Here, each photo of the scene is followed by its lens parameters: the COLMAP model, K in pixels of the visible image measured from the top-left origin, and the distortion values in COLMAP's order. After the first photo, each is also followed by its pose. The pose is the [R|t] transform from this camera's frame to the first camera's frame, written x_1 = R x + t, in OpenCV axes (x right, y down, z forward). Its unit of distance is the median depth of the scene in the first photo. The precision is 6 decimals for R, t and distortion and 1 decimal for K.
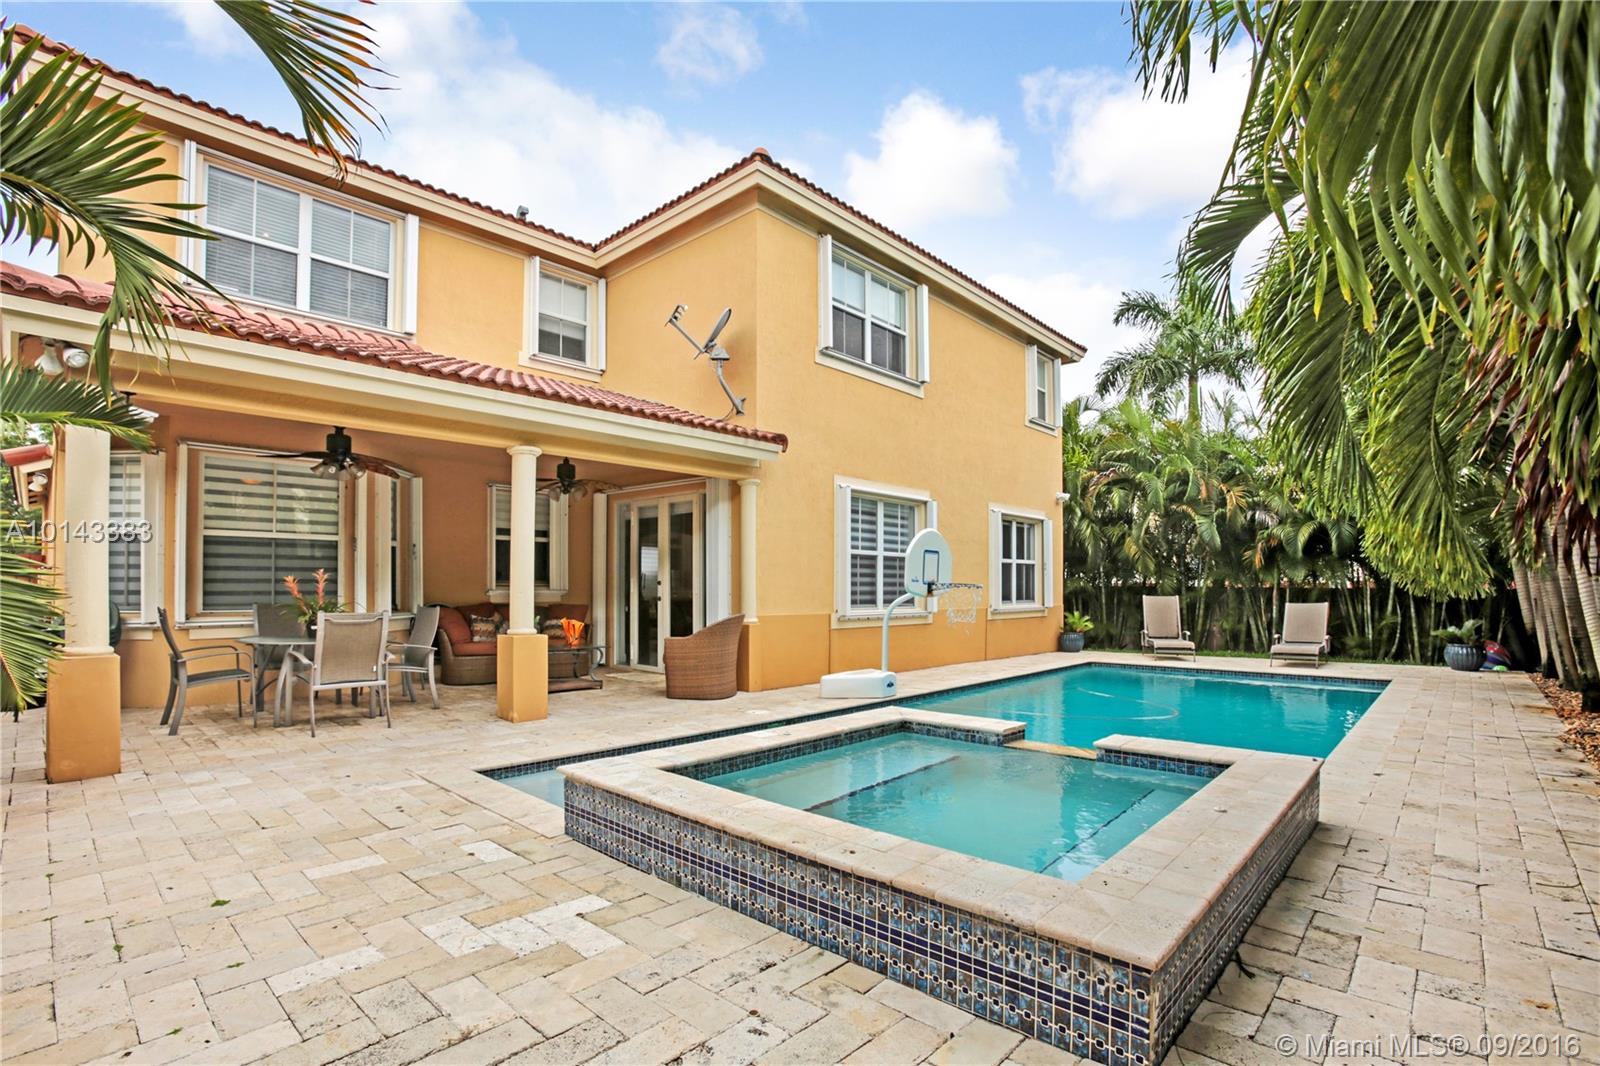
lens RADIAL K [[740.2, 0, 799.9], [0, 740.2, 586.1], [0, 0, 1]] dist [0.000161, 0.000042]
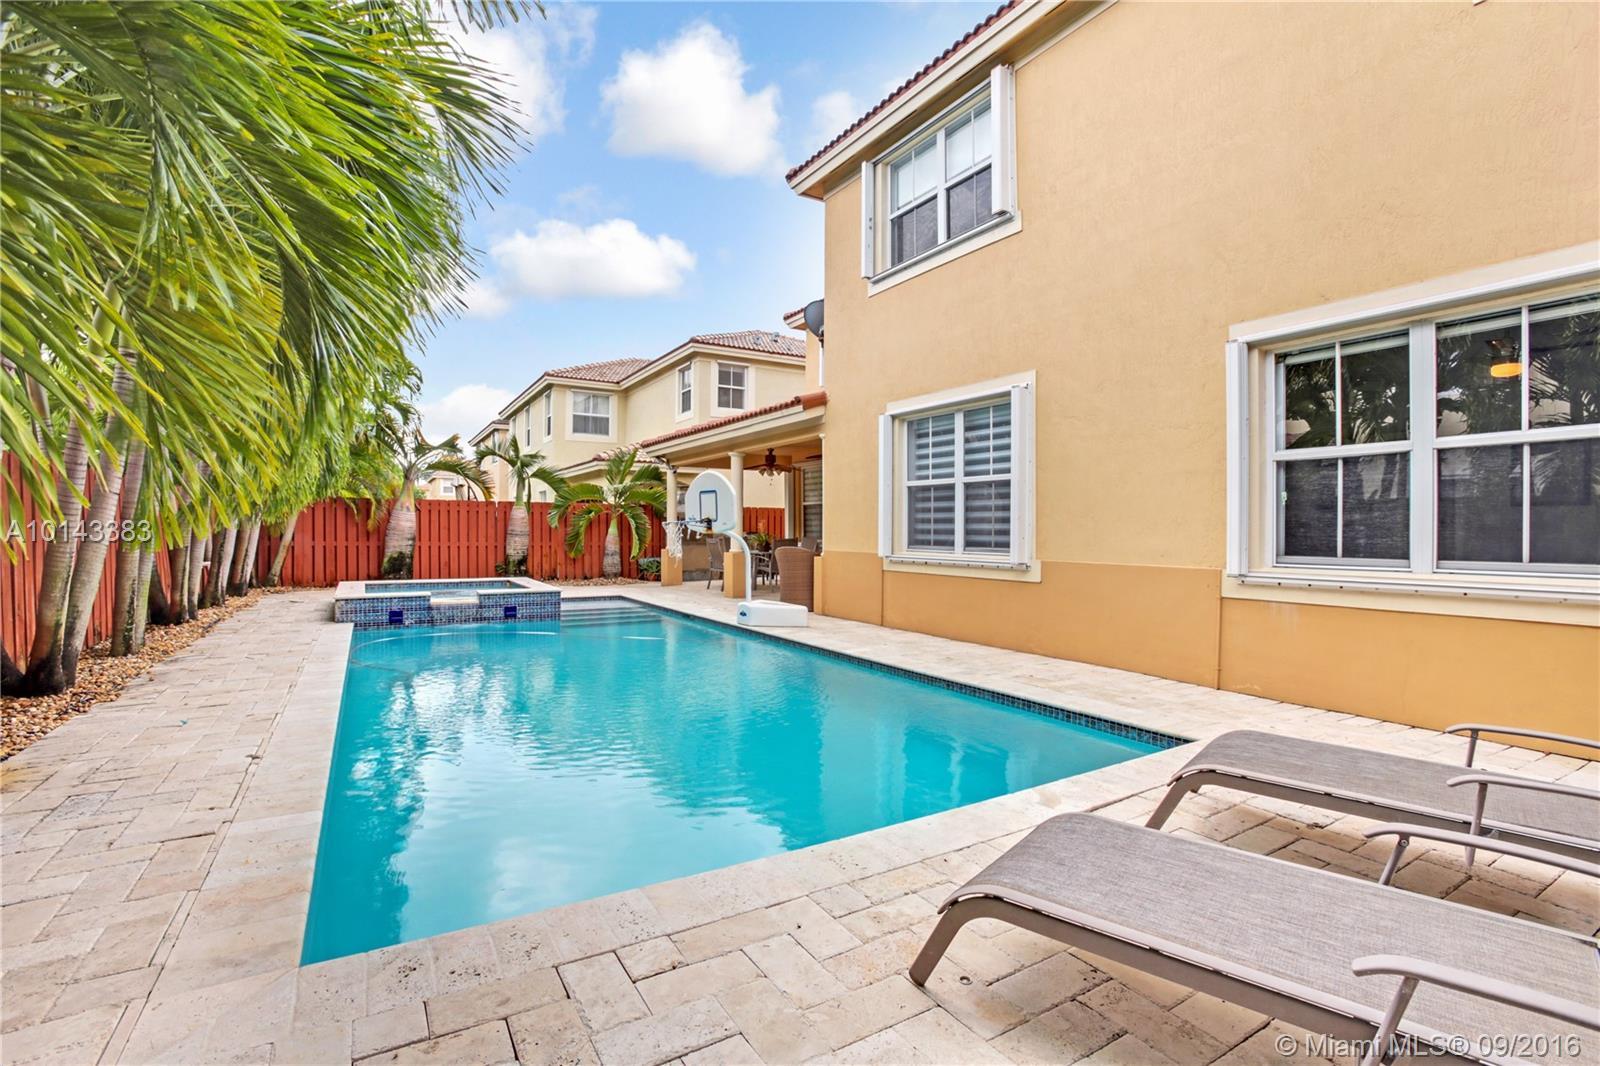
lens RADIAL K [[752.6, 0, 823.8], [0, 752.6, 518.0], [0, 0, 1]] dist [-0.059729, 0.029350]
pose [[-0.269937, -0.007157, -0.962851, 0.896681], [0.007303, 0.999928, -0.009480, 0.000819], [0.962850, -0.009591, -0.269865, 1.086319]]
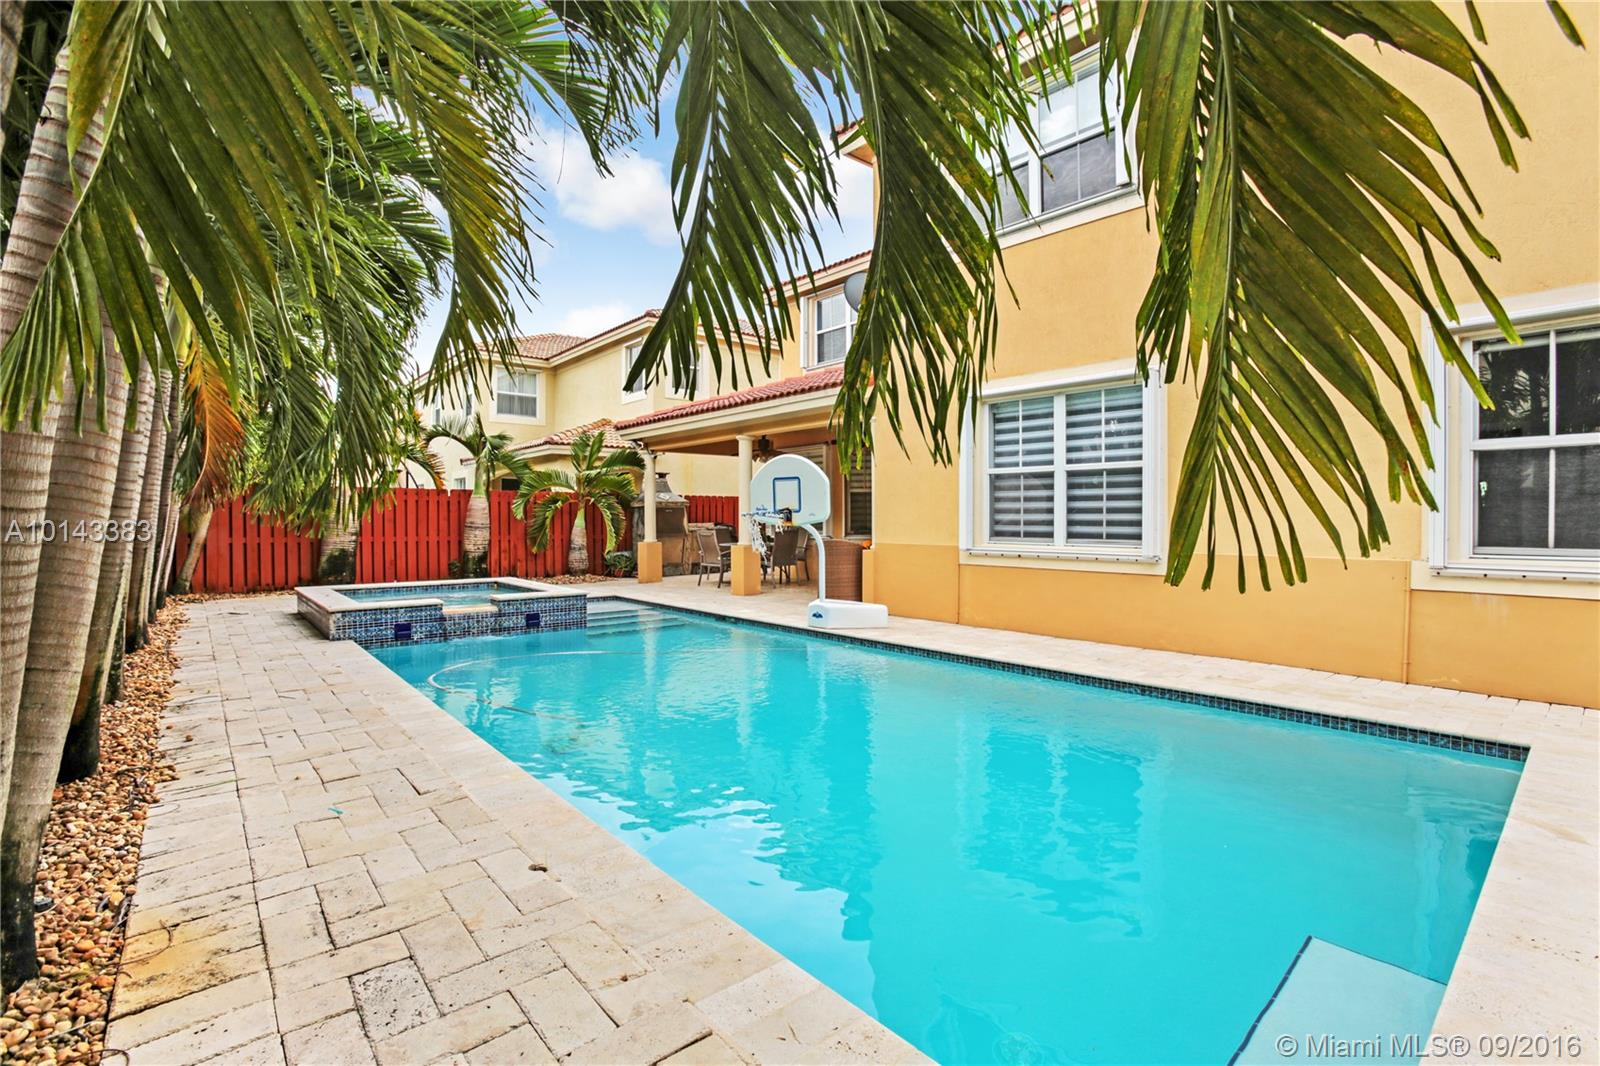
lens RADIAL K [[752.6, 0, 823.8], [0, 752.6, 518.0], [0, 0, 1]] dist [-0.059729, 0.029350]
pose [[-0.098797, 0.007884, -0.995076, 0.860278], [0.010698, 0.999919, 0.006860, -0.003141], [0.995050, -0.009968, -0.098873, 0.854411]]
